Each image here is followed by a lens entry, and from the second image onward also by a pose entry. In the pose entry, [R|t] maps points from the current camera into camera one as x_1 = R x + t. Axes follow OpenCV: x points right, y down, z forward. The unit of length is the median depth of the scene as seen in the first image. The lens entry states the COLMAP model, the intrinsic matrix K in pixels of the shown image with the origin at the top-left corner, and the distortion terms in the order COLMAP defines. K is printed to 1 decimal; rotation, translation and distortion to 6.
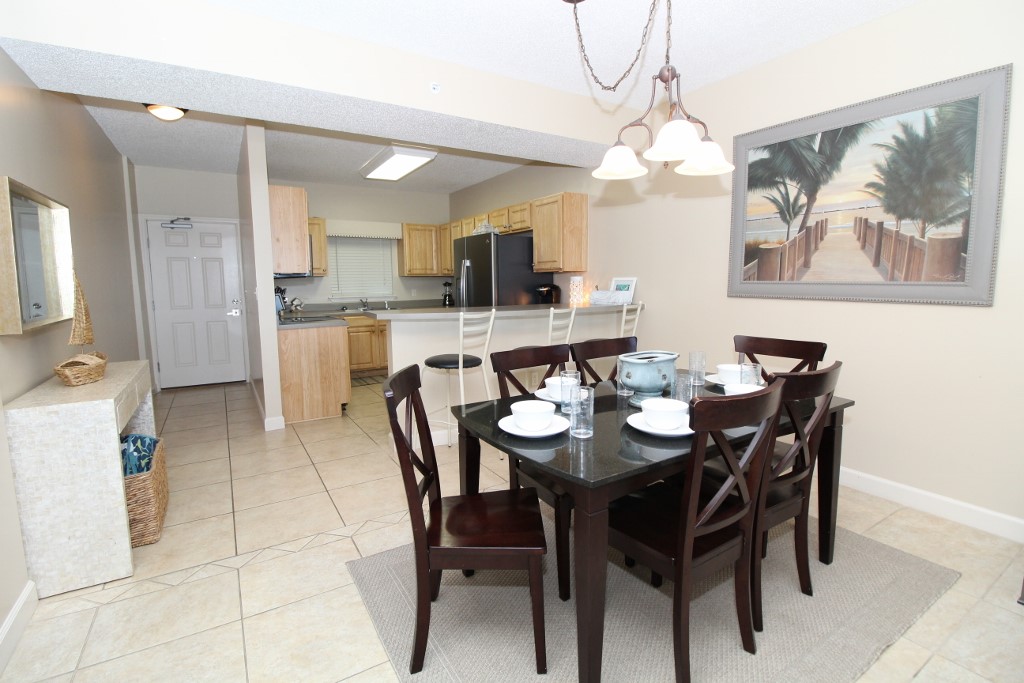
lens RADIAL K [[473.0, 0, 513.2], [0, 473.0, 328.8], [0, 0, 1]] dist [0.001763, -0.014088]
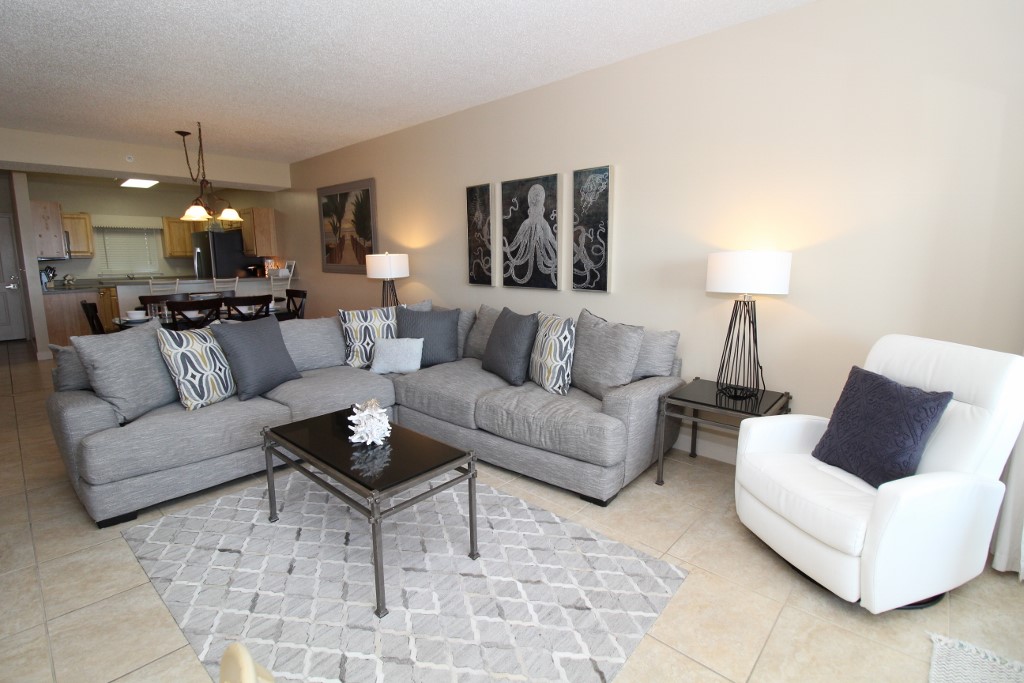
lens RADIAL K [[473.0, 0, 513.2], [0, 473.0, 328.8], [0, 0, 1]] dist [0.001763, -0.014088]
pose [[0.962409, -0.035689, 0.269250, 0.769713], [0.022797, 0.998446, 0.050858, 0.094510], [-0.270646, -0.042808, 0.961727, -1.211458]]
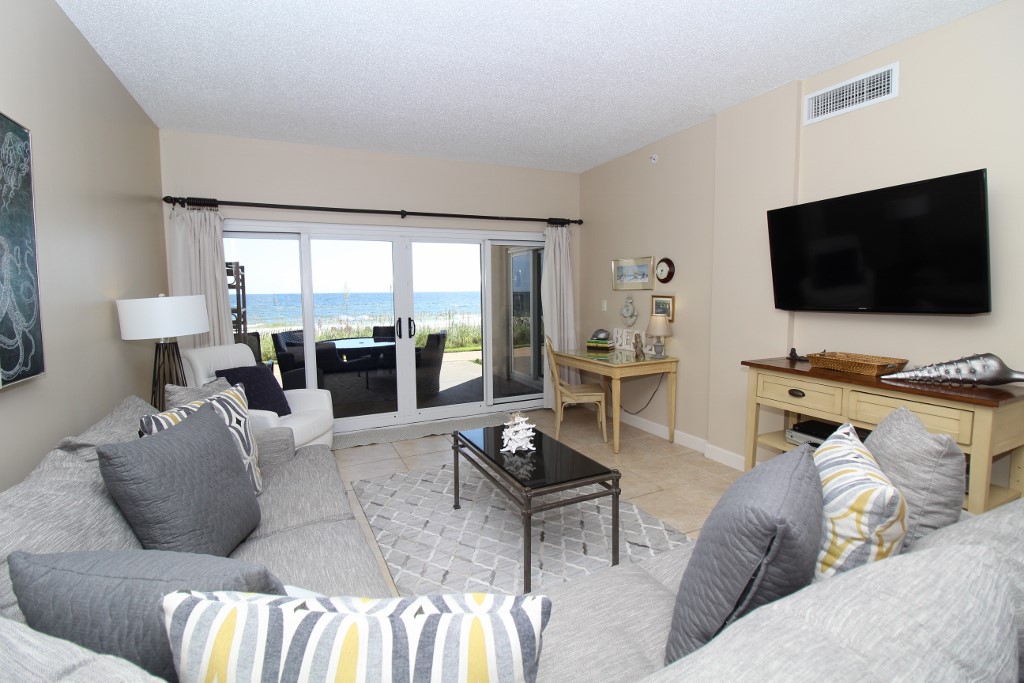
lens RADIAL K [[473.0, 0, 513.2], [0, 473.0, 328.8], [0, 0, 1]] dist [0.001763, -0.014088]
pose [[-0.992489, 0.009786, 0.121943, 0.649842], [0.031825, 0.983129, 0.180126, -0.074805], [-0.118123, 0.182654, -0.976056, 0.353618]]
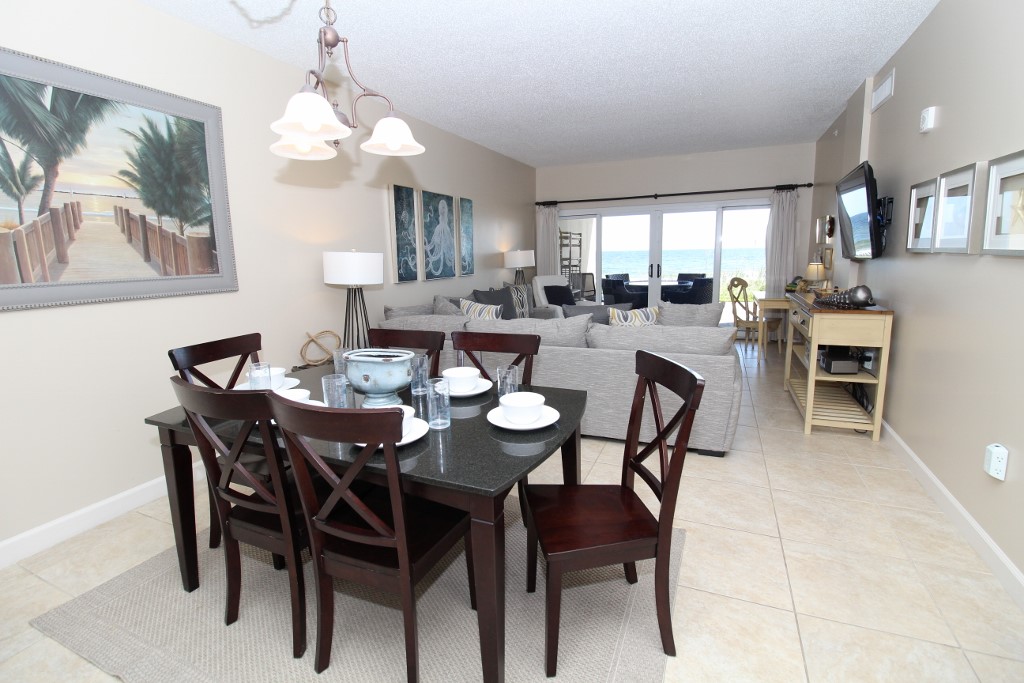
lens RADIAL K [[473.0, 0, 513.2], [0, 473.0, 328.8], [0, 0, 1]] dist [0.001763, -0.014088]
pose [[-0.569322, -0.109823, 0.814746, -0.402975], [0.110412, 0.971845, 0.208152, -0.103003], [-0.814666, 0.208463, -0.541167, 0.831873]]
